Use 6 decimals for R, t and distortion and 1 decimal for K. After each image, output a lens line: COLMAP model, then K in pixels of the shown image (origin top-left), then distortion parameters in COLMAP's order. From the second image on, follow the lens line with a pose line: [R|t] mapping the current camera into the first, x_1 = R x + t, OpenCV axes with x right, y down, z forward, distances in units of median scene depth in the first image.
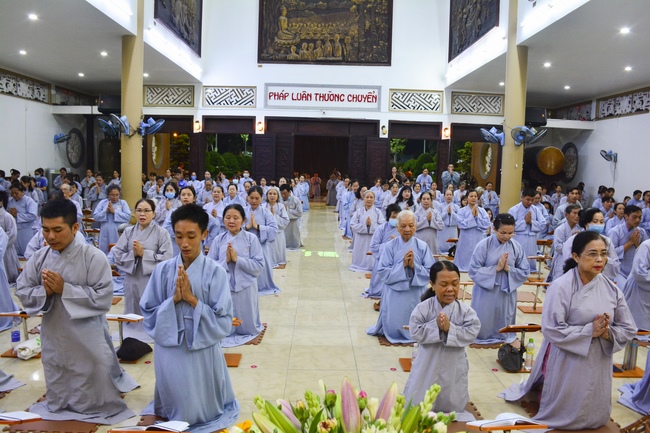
lens RADIAL K [[512.6, 0, 325.0], [0, 512.6, 216.5], [0, 0, 1]] dist [-0.141413, 0.110371]
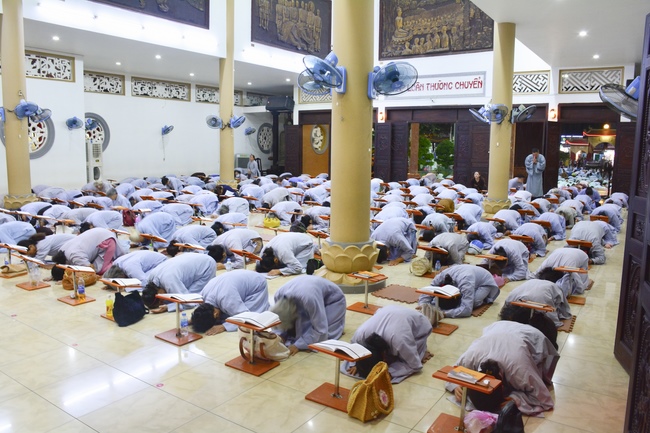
lens RADIAL K [[512.6, 0, 325.0], [0, 512.6, 216.5], [0, 0, 1]] dist [-0.141413, 0.110371]
pose [[0.817675, 0.060436, -0.572499, 0.441781], [-0.049357, 0.998172, 0.034878, 0.014631], [0.573561, -0.000262, 0.819163, -0.008896]]
